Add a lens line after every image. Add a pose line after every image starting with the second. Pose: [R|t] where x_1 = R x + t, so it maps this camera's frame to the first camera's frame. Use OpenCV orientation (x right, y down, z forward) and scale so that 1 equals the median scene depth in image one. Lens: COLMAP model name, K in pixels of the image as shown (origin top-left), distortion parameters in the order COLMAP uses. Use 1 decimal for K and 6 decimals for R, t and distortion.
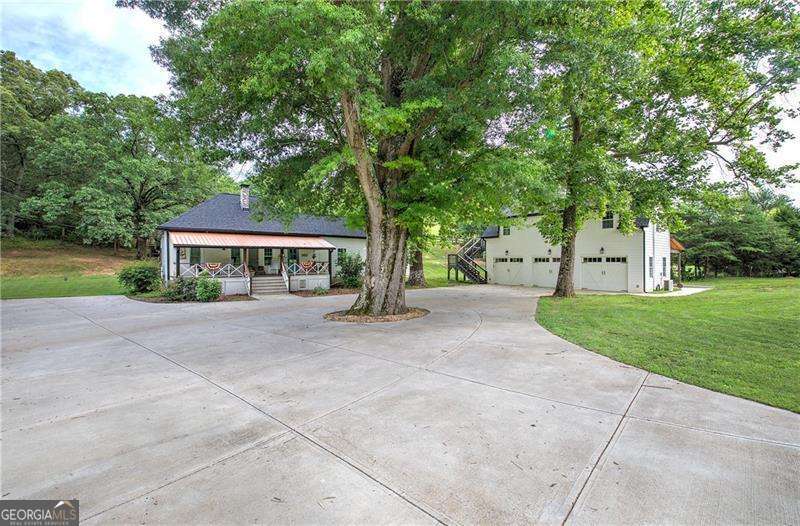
lens RADIAL K [[343.4, 0, 406.9], [0, 343.4, 262.7], [0, 0, 1]] dist [-0.002957, 0.000627]
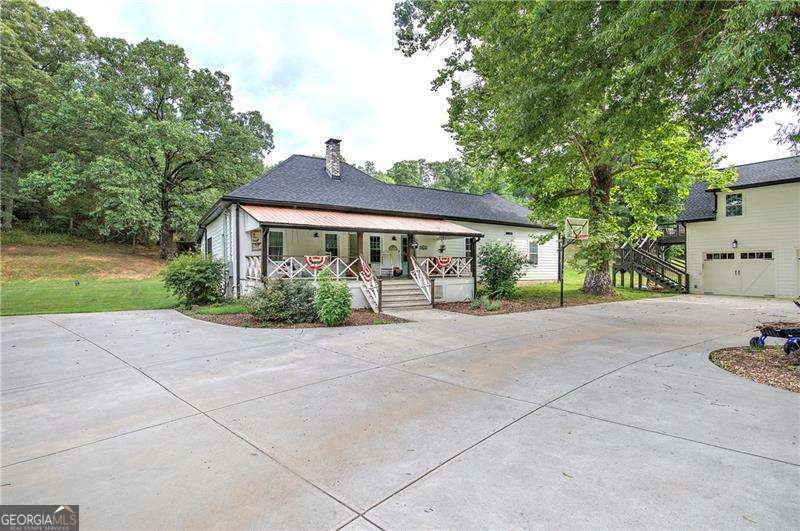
lens RADIAL K [[397.6, 0, 403.0], [0, 397.6, 261.8], [0, 0, 1]] dist [0.009653, -0.004573]
pose [[0.996319, -0.001308, -0.085709, -0.235290], [0.000073, 0.999896, -0.014418, 0.013433], [0.085719, 0.014359, 0.996216, 0.218379]]
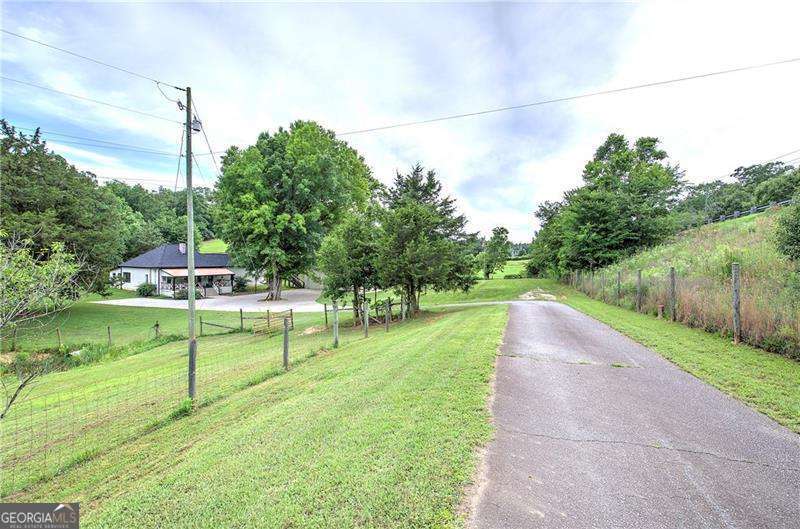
lens RADIAL K [[343.4, 0, 403.3], [0, 343.4, 263.5], [0, 0, 1]] dist [-0.002957, 0.000627]
pose [[0.873728, 0.015881, 0.486155, -0.273064], [-0.023446, 0.999680, 0.009481, -0.127736], [-0.485849, -0.019682, 0.873821, -1.184062]]
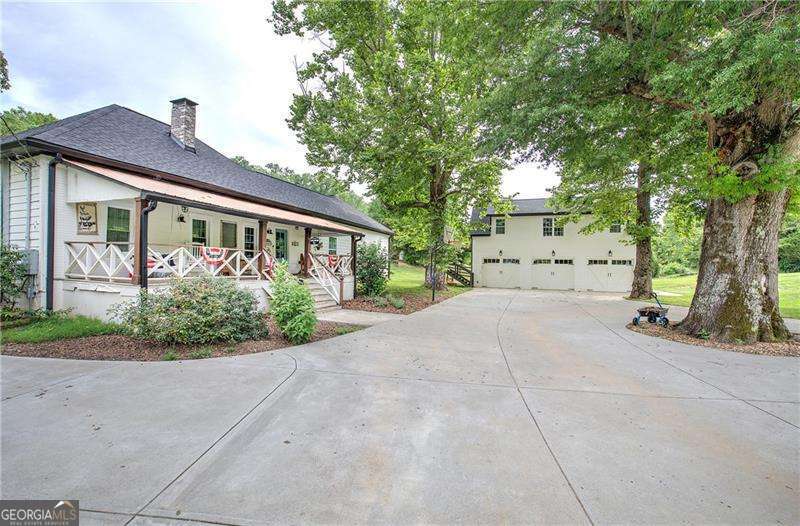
lens RADIAL K [[343.4, 0, 408.1], [0, 343.4, 263.3], [0, 0, 1]] dist [-0.002957, 0.000627]
pose [[0.851435, 0.021775, 0.524008, -0.386957], [-0.017563, 0.999761, -0.013008, 0.014594], [-0.524167, 0.001872, 0.851614, 0.329150]]
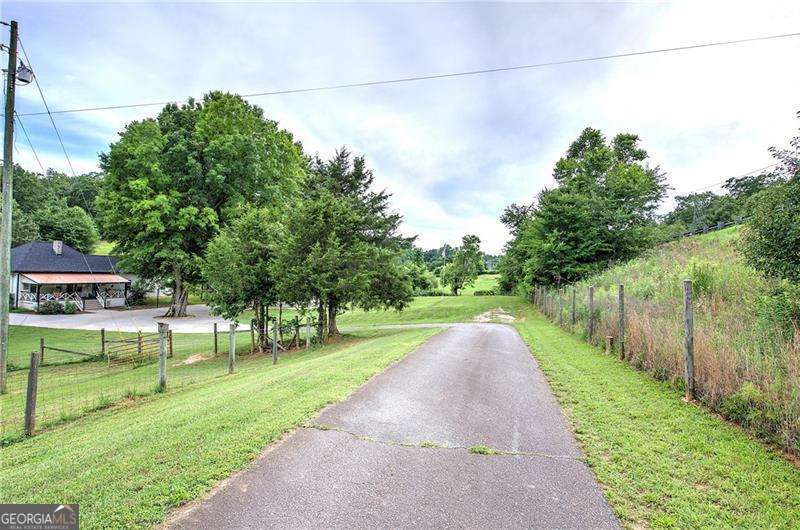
lens RADIAL K [[397.6, 0, 403.2], [0, 397.6, 265.4], [0, 0, 1]] dist [0.009653, -0.004573]
pose [[0.827971, 0.050655, 0.558478, -0.158896], [-0.048753, 0.998643, -0.018300, -0.128197], [-0.558647, -0.012076, 0.829318, -1.166728]]
